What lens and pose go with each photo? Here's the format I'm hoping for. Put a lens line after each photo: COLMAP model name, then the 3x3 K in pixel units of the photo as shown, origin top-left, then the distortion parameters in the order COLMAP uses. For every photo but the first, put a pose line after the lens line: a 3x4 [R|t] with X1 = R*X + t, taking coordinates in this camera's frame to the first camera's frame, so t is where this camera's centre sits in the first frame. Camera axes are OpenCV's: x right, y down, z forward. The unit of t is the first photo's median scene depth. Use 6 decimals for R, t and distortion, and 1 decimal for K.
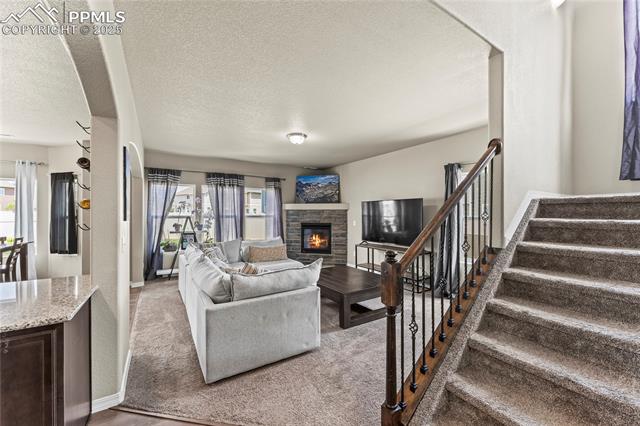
lens RADIAL K [[254.9, 0, 316.1], [0, 254.9, 213.2], [0, 0, 1]] dist [0.002739, 0.000248]
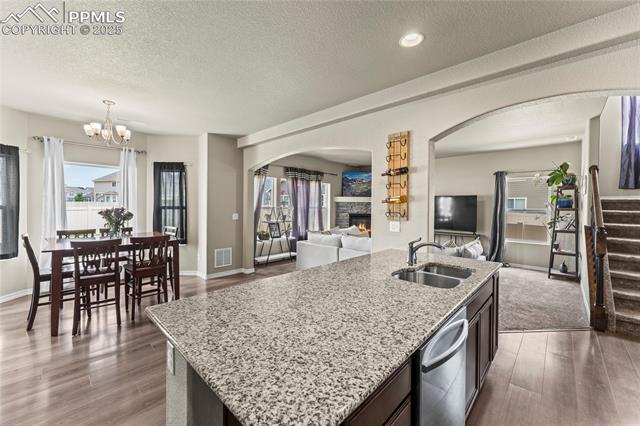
lens RADIAL K [[257.0, 0, 319.2], [0, 257.0, 208.3], [0, 0, 1]] dist [0.001206, 0.000106]
pose [[0.967918, 0.005629, 0.251205, -0.598696], [-0.009004, 0.999884, 0.012290, 0.000874], [-0.251107, -0.014158, 0.967856, -0.092272]]
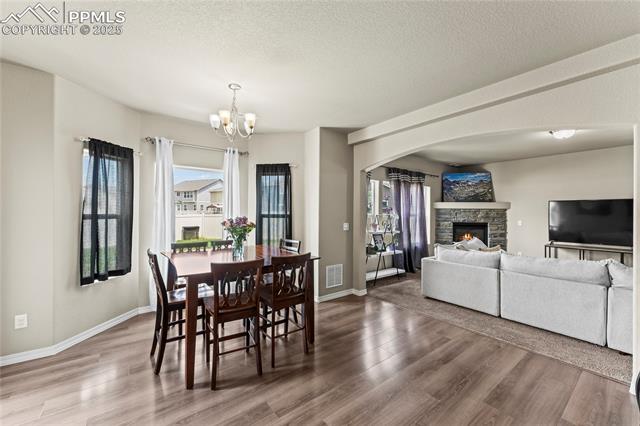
lens RADIAL K [[256.7, 0, 320.0], [0, 256.7, 213.0], [0, 0, 1]] dist [0.002156, 0.000328]
pose [[0.995912, 0.003568, 0.090258, -0.802849], [-0.003903, 0.999986, 0.003536, 0.001464], [-0.090244, -0.003874, 0.995912, 0.113659]]
